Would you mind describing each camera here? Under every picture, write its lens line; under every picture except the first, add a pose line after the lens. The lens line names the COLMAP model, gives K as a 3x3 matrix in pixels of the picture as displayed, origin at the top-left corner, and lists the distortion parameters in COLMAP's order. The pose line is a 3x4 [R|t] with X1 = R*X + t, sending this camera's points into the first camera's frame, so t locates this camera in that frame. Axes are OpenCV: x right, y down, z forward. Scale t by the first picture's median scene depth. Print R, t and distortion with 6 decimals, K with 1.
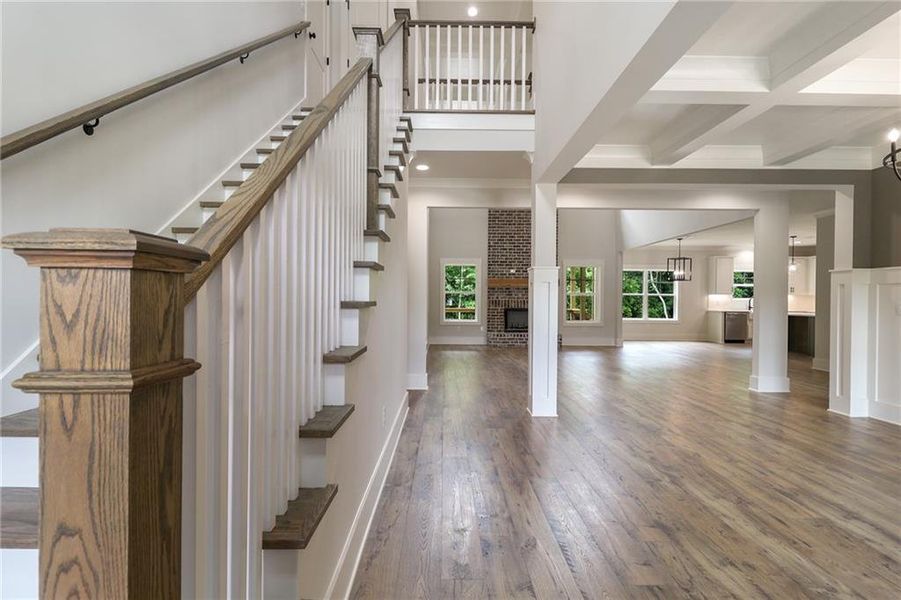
lens RADIAL K [[419.8, 0, 449.9], [0, 419.8, 296.1], [0, 0, 1]] dist [0.019136, -0.013537]
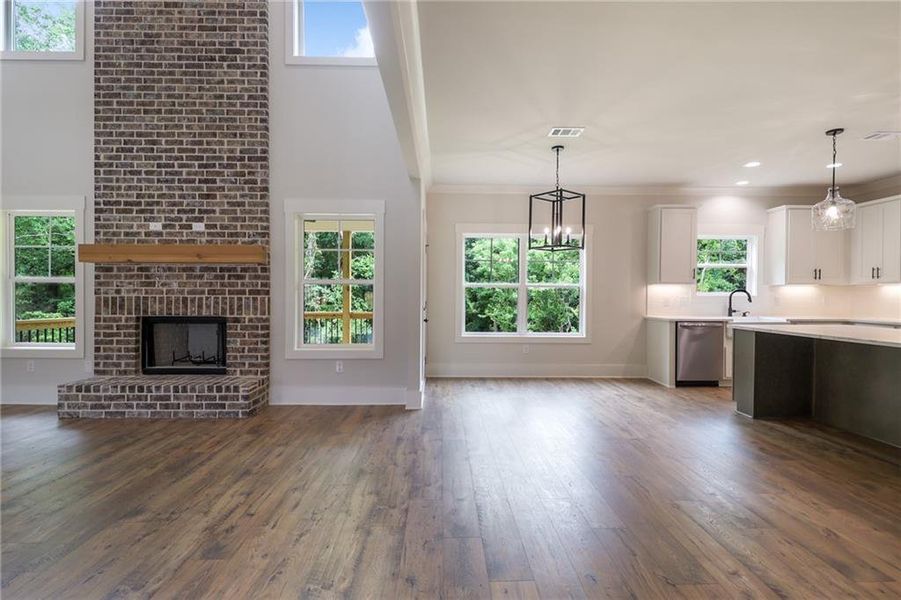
lens RADIAL K [[419.8, 0, 453.0], [0, 419.8, 298.4], [0, 0, 1]] dist [0.019136, -0.013537]
pose [[0.999975, -0.001908, 0.006757, 0.457304], [0.001817, 0.999908, 0.013459, 0.006092], [-0.006782, -0.013446, 0.999887, 0.610080]]
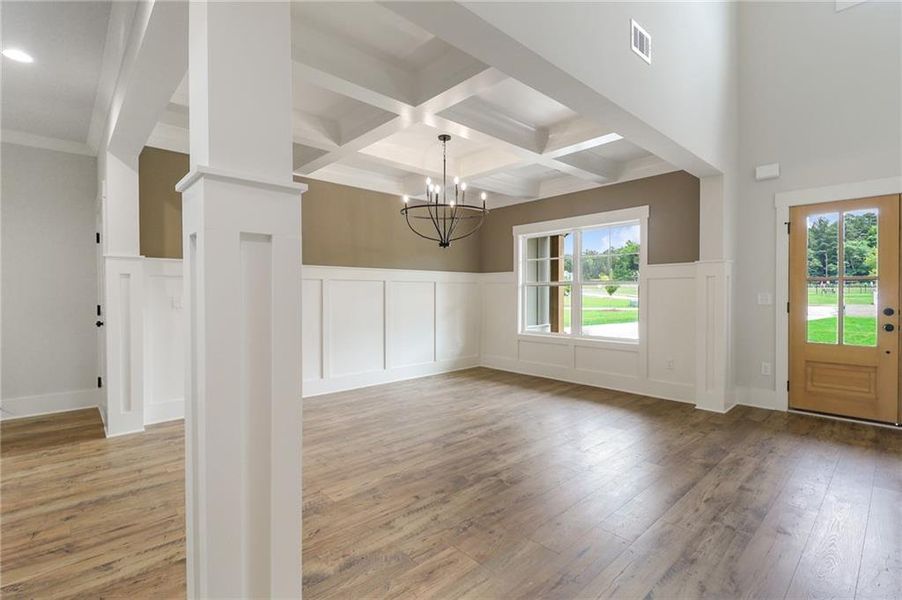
lens RADIAL K [[420.3, 0, 454.2], [0, 420.3, 299.5], [0, 0, 1]] dist [0.019136, -0.013537]
pose [[-0.674379, -0.018900, 0.738143, -0.037859], [-0.006268, 0.999783, 0.019873, 0.000833], [-0.738359, 0.008776, -0.674351, 0.469354]]
